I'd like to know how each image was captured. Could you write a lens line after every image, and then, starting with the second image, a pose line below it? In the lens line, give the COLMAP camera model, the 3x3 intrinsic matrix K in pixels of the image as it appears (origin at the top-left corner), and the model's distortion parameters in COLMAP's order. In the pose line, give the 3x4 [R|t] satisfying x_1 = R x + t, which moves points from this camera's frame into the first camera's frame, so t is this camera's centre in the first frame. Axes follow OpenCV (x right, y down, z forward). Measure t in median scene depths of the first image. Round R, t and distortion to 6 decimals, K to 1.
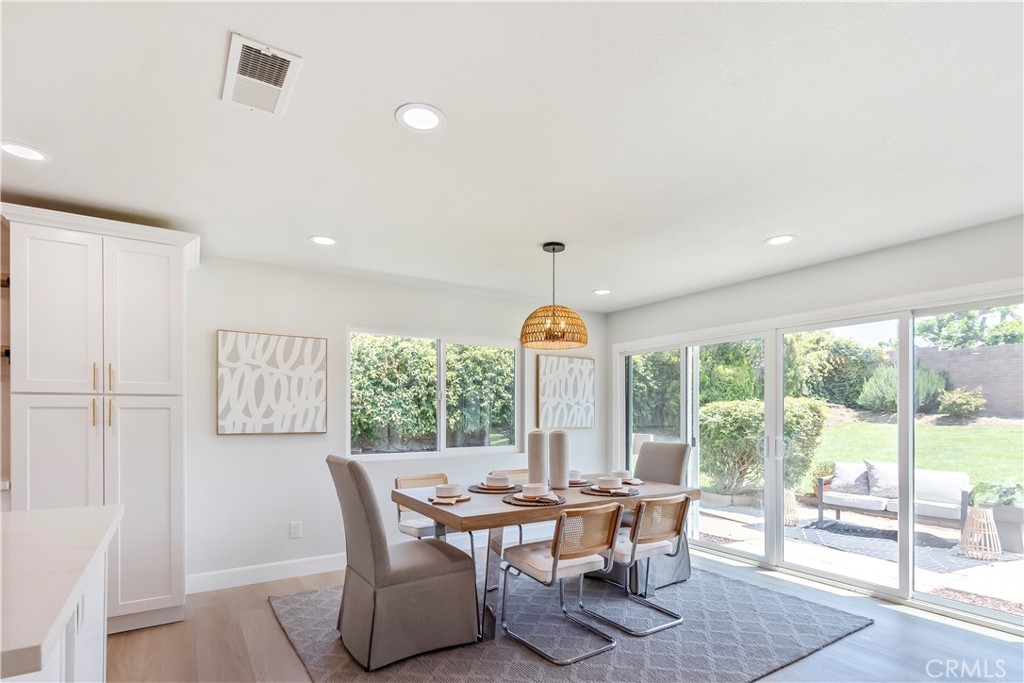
lens RADIAL K [[505.2, 0, 516.6], [0, 505.2, 417.0], [0, 0, 1]] dist [-0.002042, -0.000519]
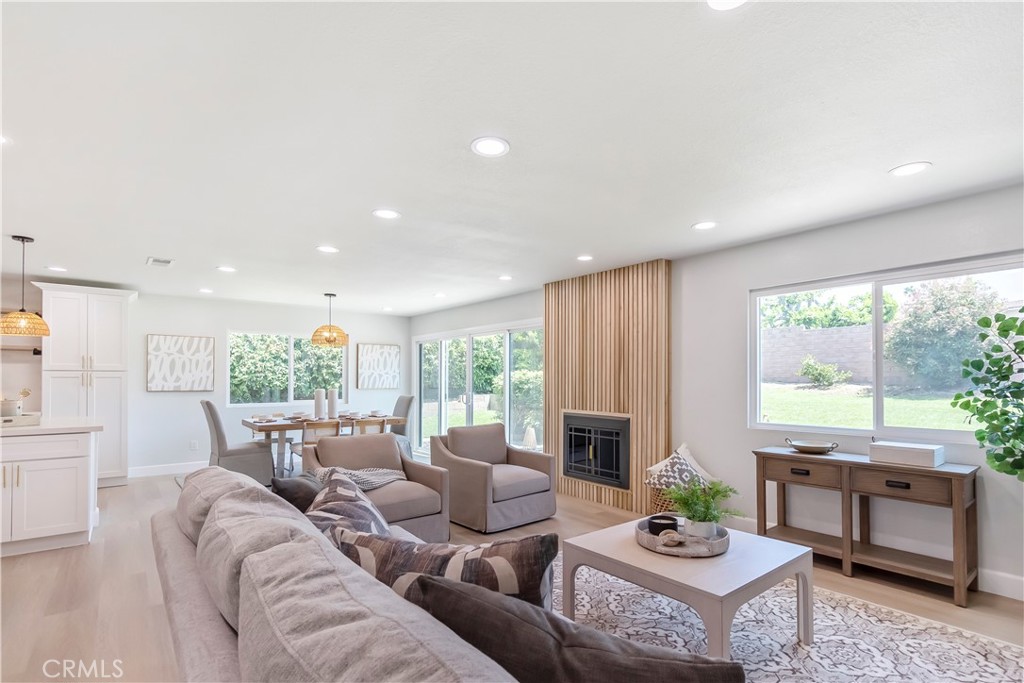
lens RADIAL K [[494.1, 0, 518.5], [0, 494.1, 376.5], [0, 0, 1]] dist [-0.001148, 0.000427]
pose [[0.995163, 0.000756, 0.098230, 0.416467], [0.000342, 0.999938, -0.011156, 0.001067], [-0.098233, 0.011136, 0.995101, -0.666840]]
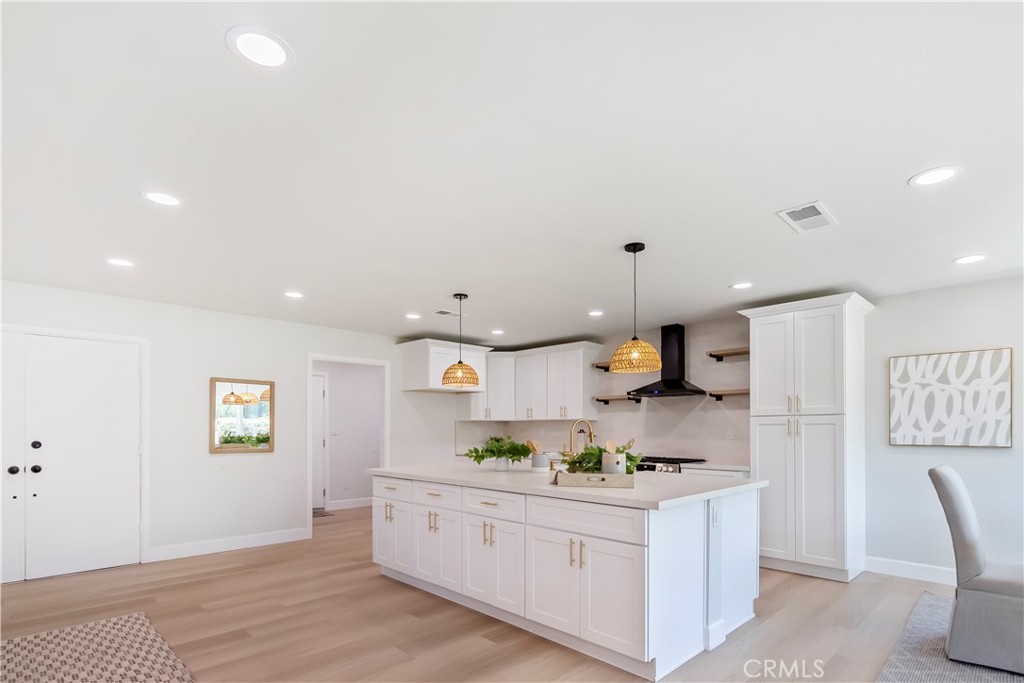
lens RADIAL K [[511.2, 0, 518.2], [0, 511.2, 424.3], [0, 0, 1]] dist [-0.002142, 0.000091]
pose [[0.201874, -0.010388, -0.979356, 0.299384], [-0.002807, 0.999934, -0.011185, 0.001264], [0.979407, 0.005007, 0.201831, -0.077038]]
